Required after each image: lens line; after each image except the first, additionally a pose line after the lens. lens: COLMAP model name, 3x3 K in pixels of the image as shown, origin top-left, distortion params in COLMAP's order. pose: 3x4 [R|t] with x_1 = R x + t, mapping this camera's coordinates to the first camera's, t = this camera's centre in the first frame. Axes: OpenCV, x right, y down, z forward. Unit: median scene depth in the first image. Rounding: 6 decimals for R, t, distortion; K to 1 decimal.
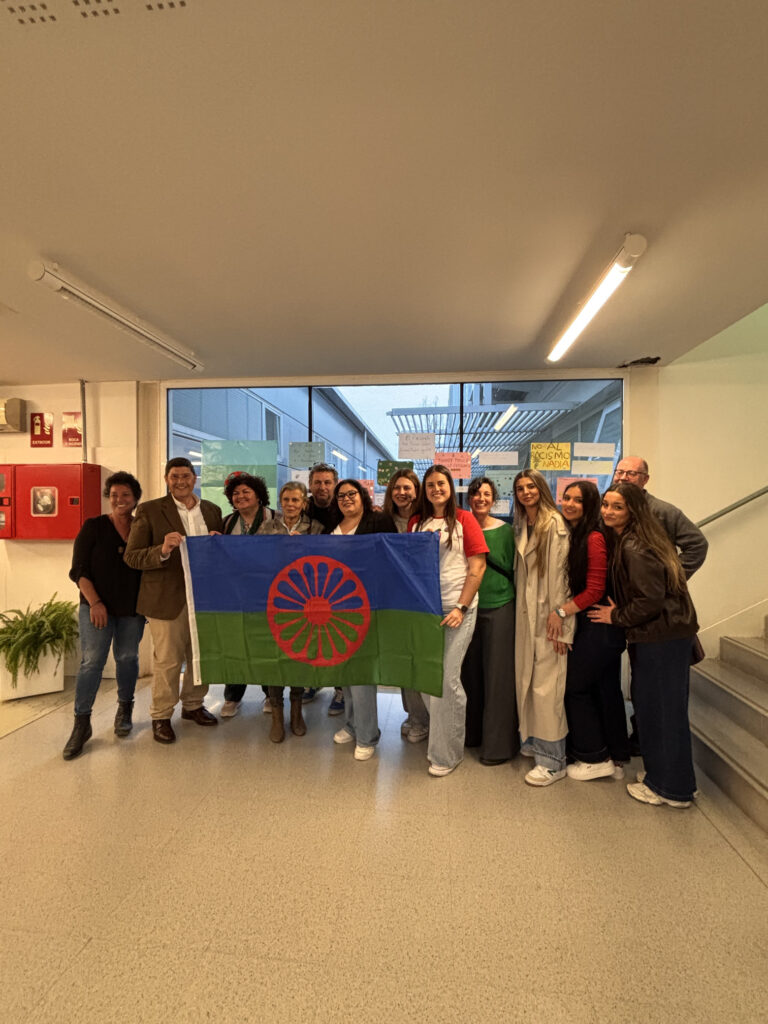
lens RADIAL K [[467.4, 0, 387.1], [0, 467.4, 517.8], [0, 0, 1]] dist [0.009178, -0.001748]
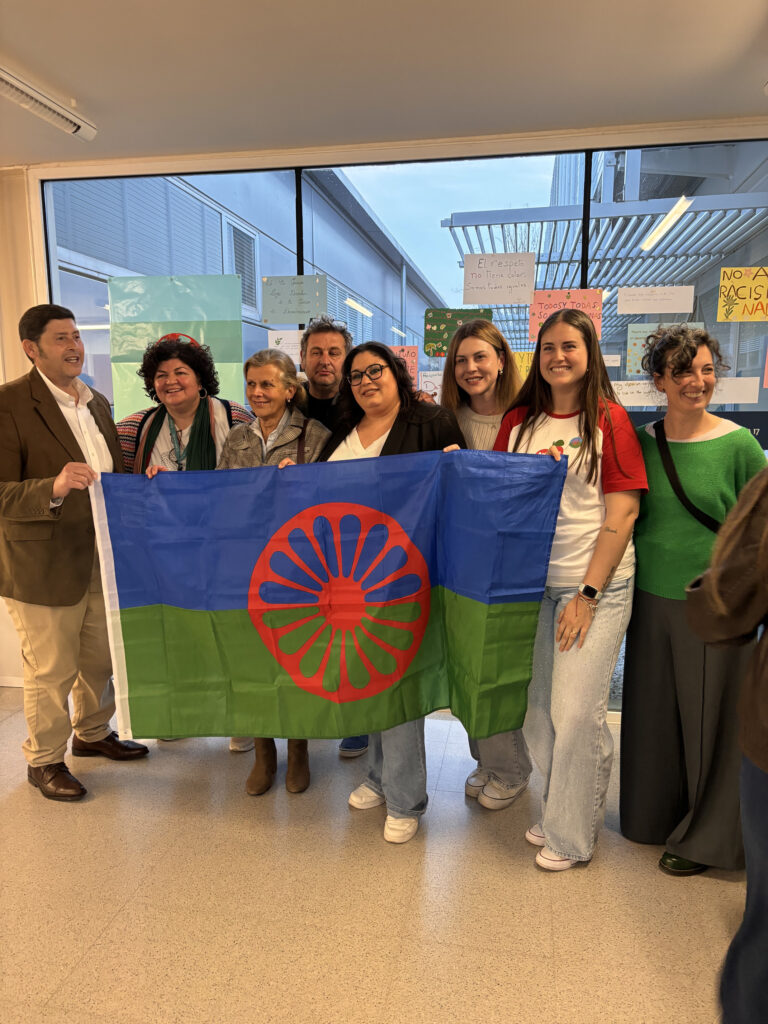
lens RADIAL K [[758.5, 0, 384.0], [0, 758.5, 512.0], [0, 0, 1]] dist [0.024990, 0.001917]
pose [[0.997201, 0.003027, -0.074702, -0.000685], [0.006378, 0.992093, 0.125340, -0.000435], [0.074491, -0.125465, 0.989298, 0.103626]]
